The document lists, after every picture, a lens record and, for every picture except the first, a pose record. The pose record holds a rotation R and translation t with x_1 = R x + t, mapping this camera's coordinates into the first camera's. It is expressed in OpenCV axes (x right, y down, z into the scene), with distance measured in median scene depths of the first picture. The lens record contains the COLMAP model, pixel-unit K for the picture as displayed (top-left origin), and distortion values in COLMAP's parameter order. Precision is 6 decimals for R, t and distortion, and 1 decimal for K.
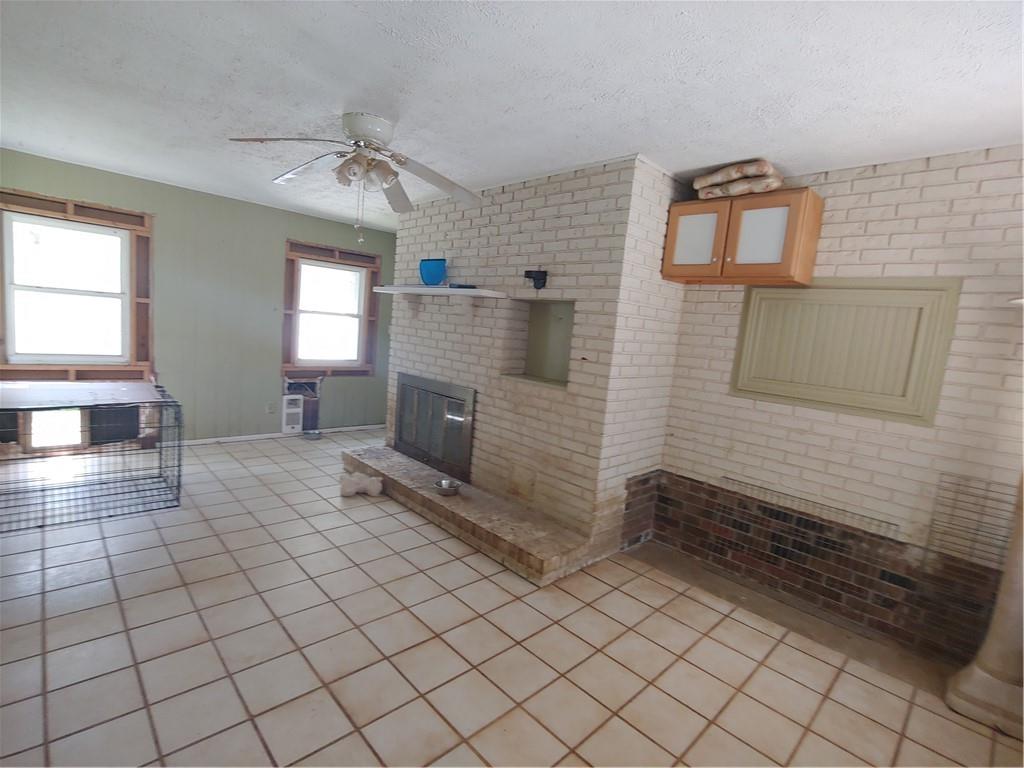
lens RADIAL K [[486.0, 0, 511.1], [0, 486.0, 388.7], [0, 0, 1]] dist [-0.020007, 0.000509]
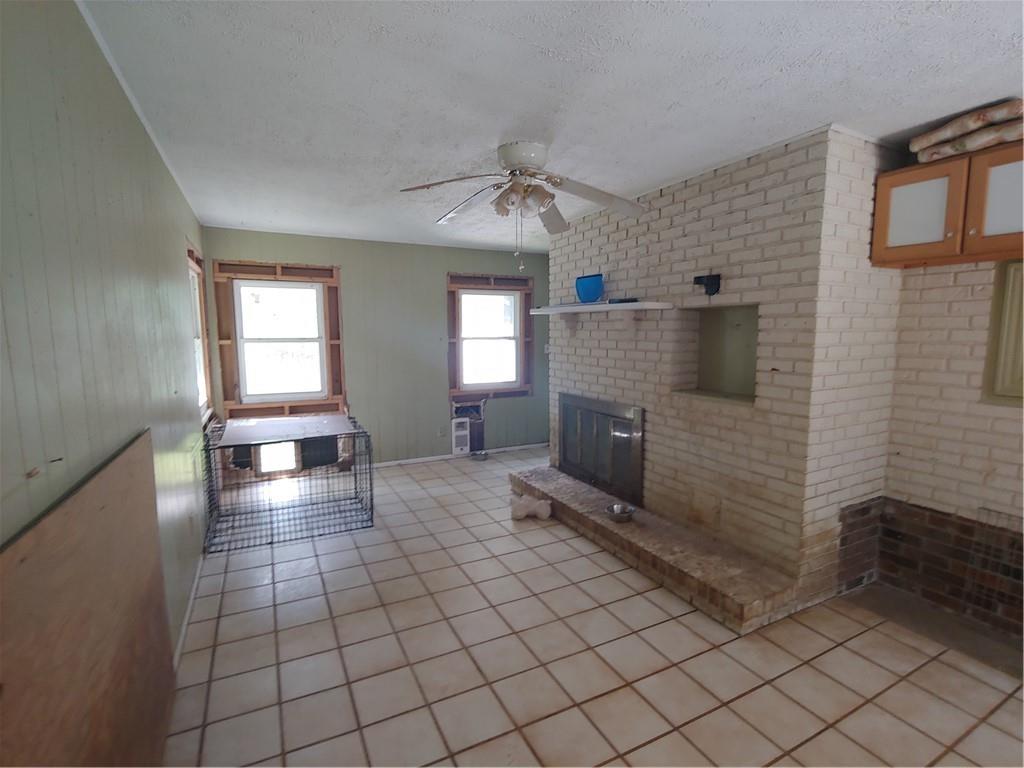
lens RADIAL K [[482.9, 0, 512.6], [0, 482.9, 389.6], [0, 0, 1]] dist [-0.019632, 0.000196]
pose [[0.953558, -0.058397, -0.295493, -0.043873], [0.052977, 0.998249, -0.026325, -0.026935], [0.296513, 0.009448, 0.954982, 0.040342]]
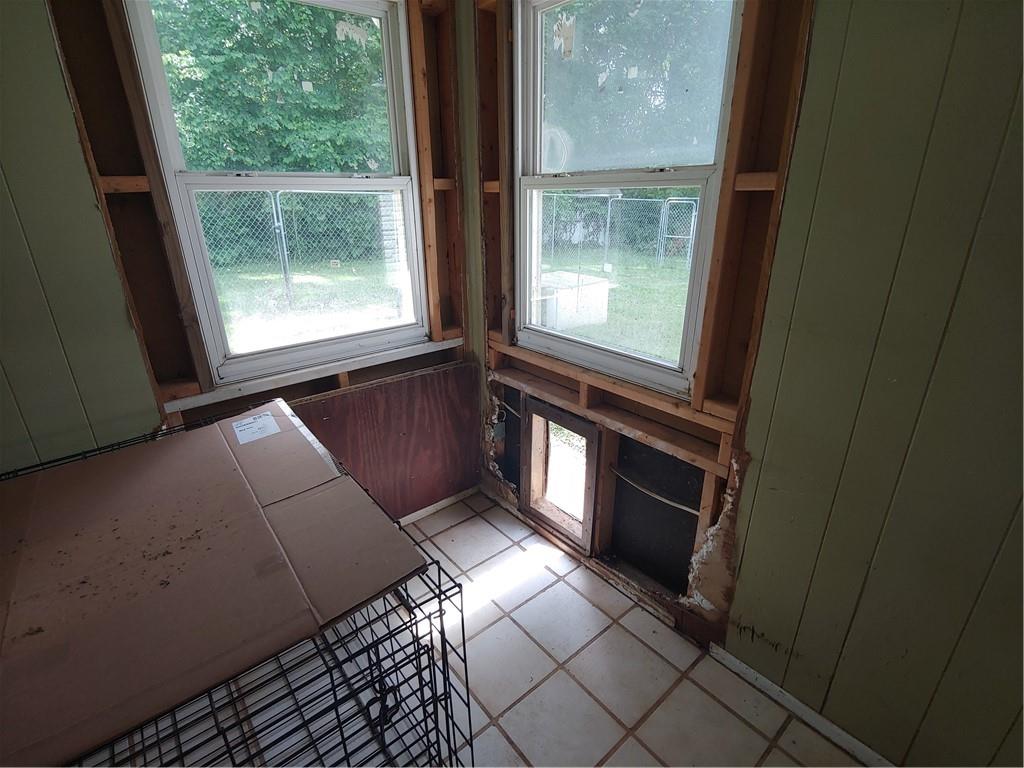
lens RADIAL K [[482.9, 0, 512.6], [0, 482.9, 389.6], [0, 0, 1]] dist [-0.019632, 0.000196]
pose [[-0.071460, 0.278700, -0.957716, -0.734072], [-0.123000, 0.950380, 0.285743, -0.206319], [0.989831, 0.138218, -0.033634, 1.359020]]
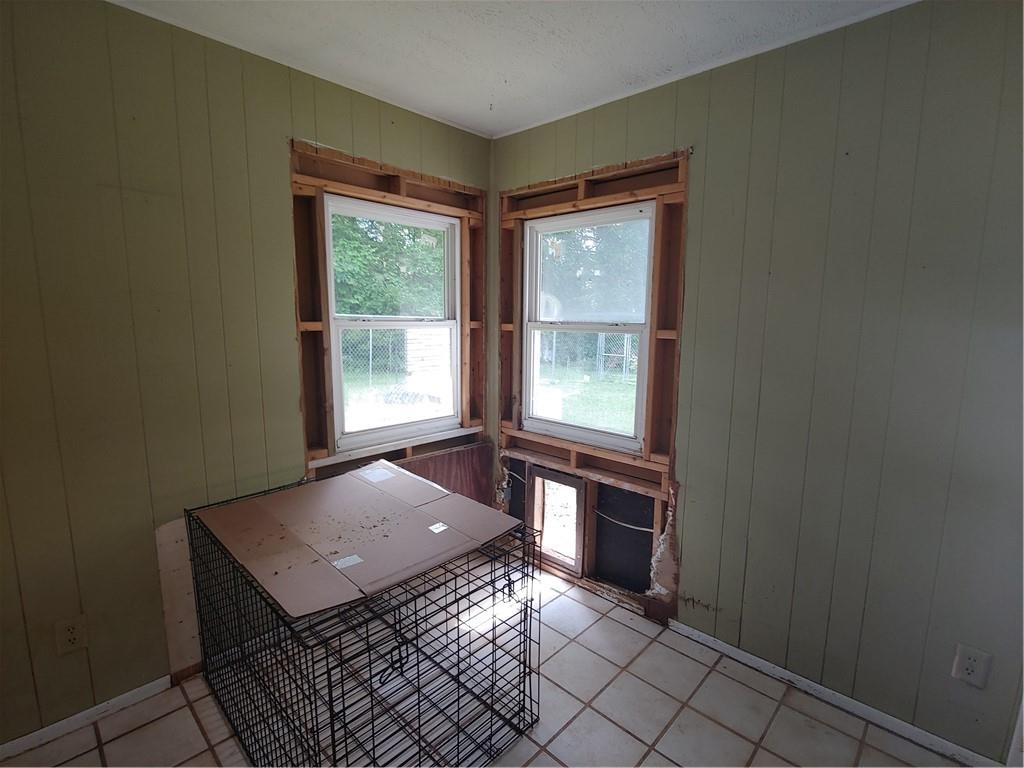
lens RADIAL K [[482.9, 0, 512.6], [0, 482.9, 389.6], [0, 0, 1]] dist [-0.019632, 0.000196]
pose [[0.043401, 0.051660, -0.997721, -0.416519], [-0.132601, 0.990125, 0.045499, -0.195763], [0.990219, 0.130324, 0.049823, 1.251209]]
